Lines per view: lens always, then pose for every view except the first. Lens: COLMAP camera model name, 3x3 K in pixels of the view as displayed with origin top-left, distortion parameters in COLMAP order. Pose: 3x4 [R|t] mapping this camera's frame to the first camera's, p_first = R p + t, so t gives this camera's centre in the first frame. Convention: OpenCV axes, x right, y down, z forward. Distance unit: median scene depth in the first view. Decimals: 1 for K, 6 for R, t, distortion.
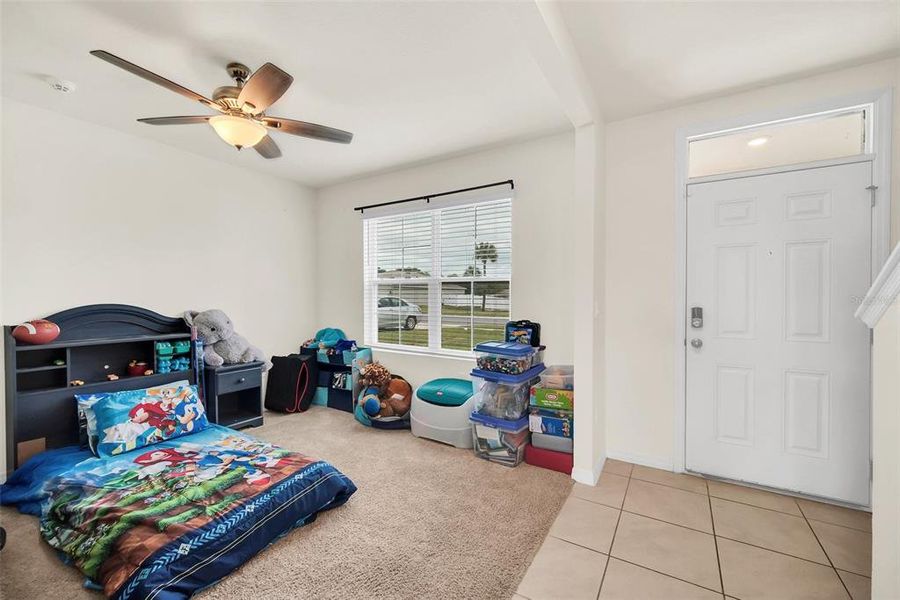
lens RADIAL K [[370.6, 0, 456.2], [0, 370.6, 301.2], [0, 0, 1]] dist [0.012390, 0.000364]
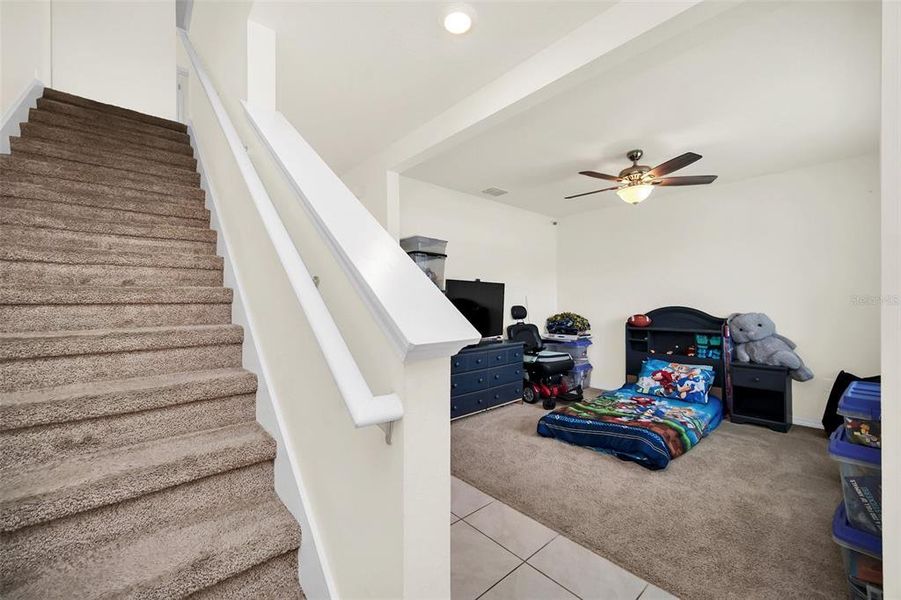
lens RADIAL K [[371.0, 0, 451.8], [0, 371.0, 299.7], [0, 0, 1]] dist [0.012390, 0.000364]
pose [[-0.304257, -0.009827, -0.952539, 0.898655], [-0.007700, 0.999939, -0.007857, -0.001066], [0.952559, 0.004944, -0.304315, 0.624343]]
